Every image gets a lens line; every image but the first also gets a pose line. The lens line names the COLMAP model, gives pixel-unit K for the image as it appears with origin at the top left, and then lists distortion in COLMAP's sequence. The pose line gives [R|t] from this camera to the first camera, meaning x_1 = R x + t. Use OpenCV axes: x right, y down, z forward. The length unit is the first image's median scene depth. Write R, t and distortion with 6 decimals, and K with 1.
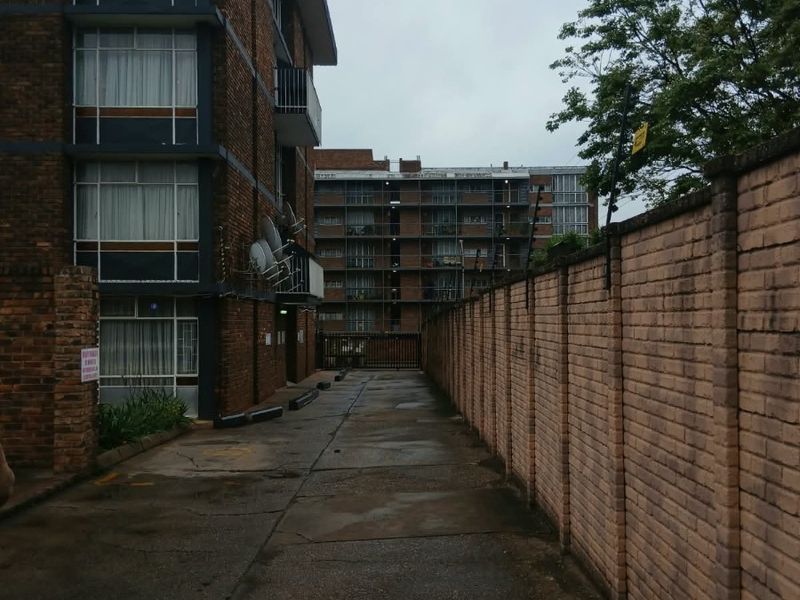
lens RADIAL K [[600.7, 0, 400.0], [0, 600.7, 300.0], [0, 0, 1]] dist [0.100569, -0.152871]
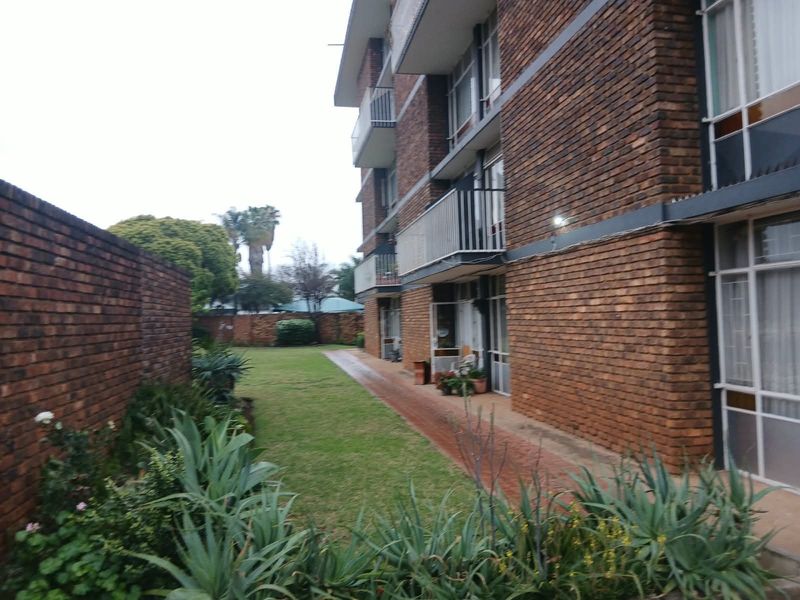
lens RADIAL K [[600.7, 0, 400.0], [0, 600.7, 300.0], [0, 0, 1]] dist [0.100569, -0.152871]
pose [[0.172537, -0.023761, -0.984716, -0.078978], [0.067977, 0.997613, -0.012162, 0.042732], [0.982655, -0.064839, 0.173740, 0.678281]]
